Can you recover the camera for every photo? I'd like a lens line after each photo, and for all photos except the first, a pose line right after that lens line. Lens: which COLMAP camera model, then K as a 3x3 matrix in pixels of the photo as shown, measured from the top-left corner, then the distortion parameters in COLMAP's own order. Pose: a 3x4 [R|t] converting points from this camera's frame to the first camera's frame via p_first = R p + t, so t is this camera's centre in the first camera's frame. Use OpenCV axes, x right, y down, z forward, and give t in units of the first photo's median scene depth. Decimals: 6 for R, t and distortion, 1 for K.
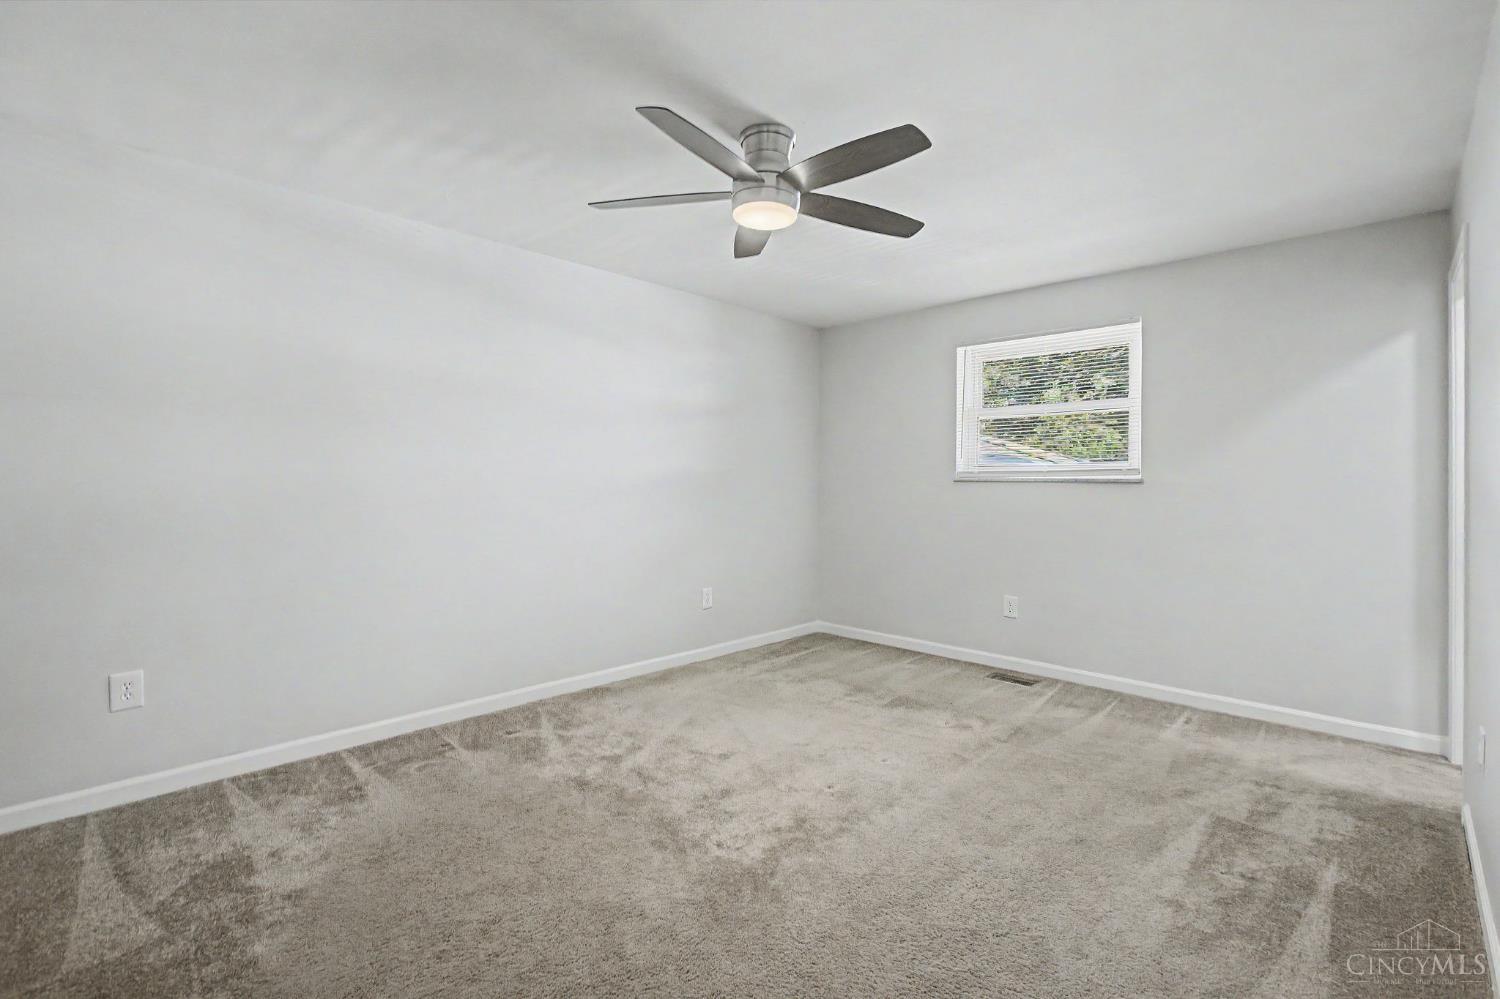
lens RADIAL K [[672.2, 0, 752.2], [0, 672.2, 486.4], [0, 0, 1]] dist [0.001348, 0.000041]
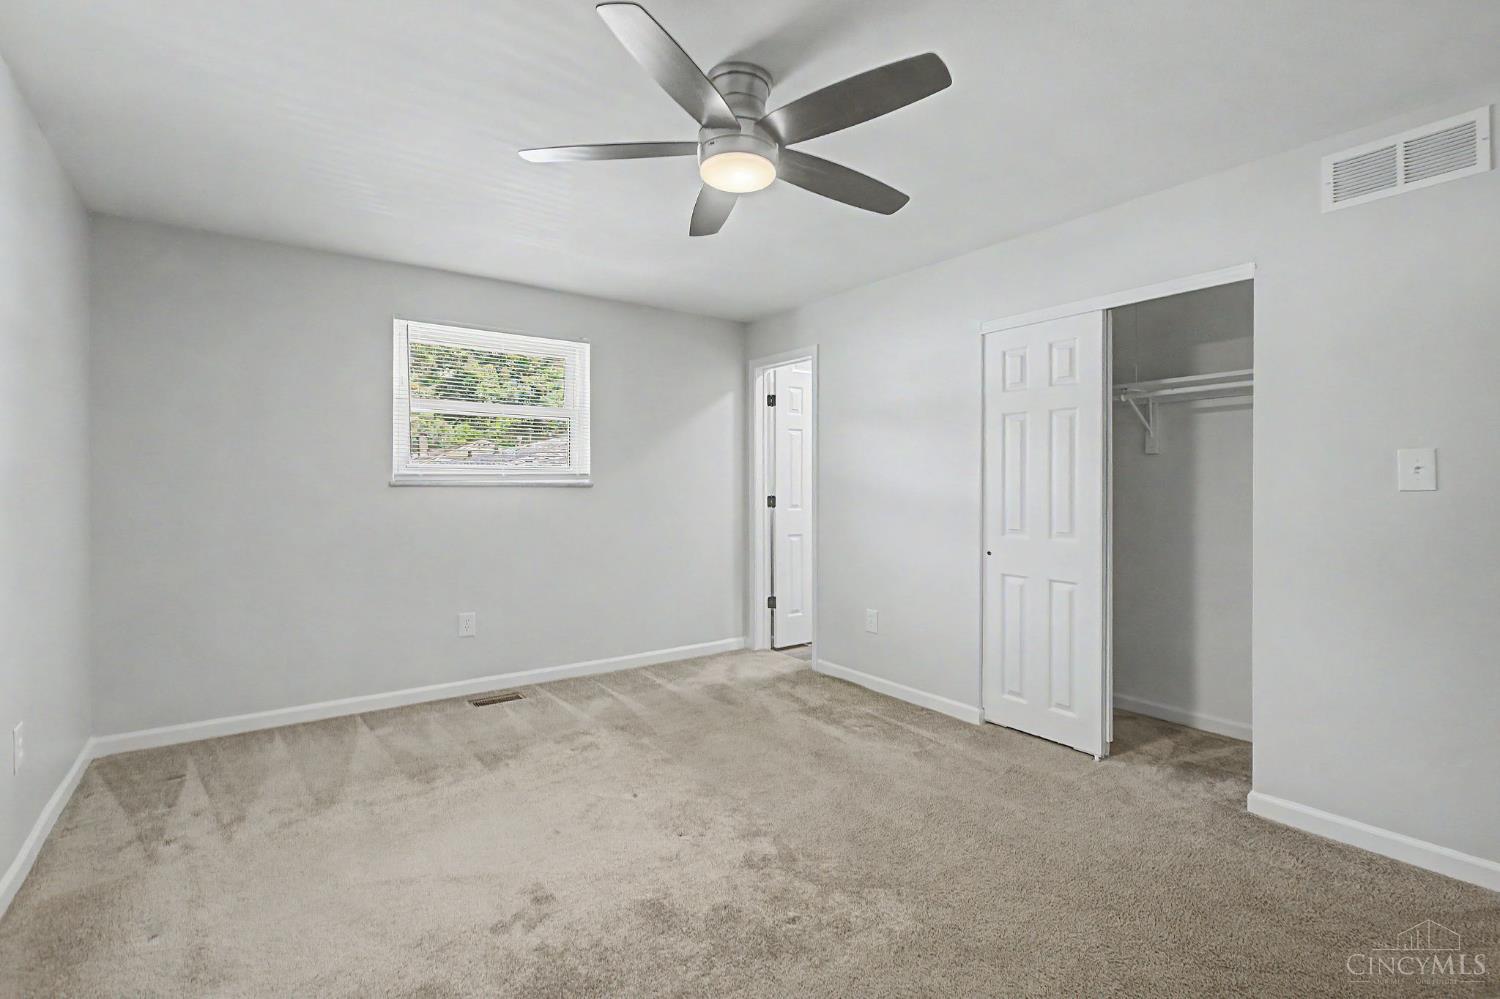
lens RADIAL K [[697.4, 0, 750.3], [0, 697.4, 487.6], [0, 0, 1]] dist [-0.000431, -0.000023]
pose [[0.173061, -0.001813, 0.984909, -0.665471], [0.009763, 0.999952, 0.000126, -0.001802], [-0.984863, 0.009594, 0.173071, 0.659676]]
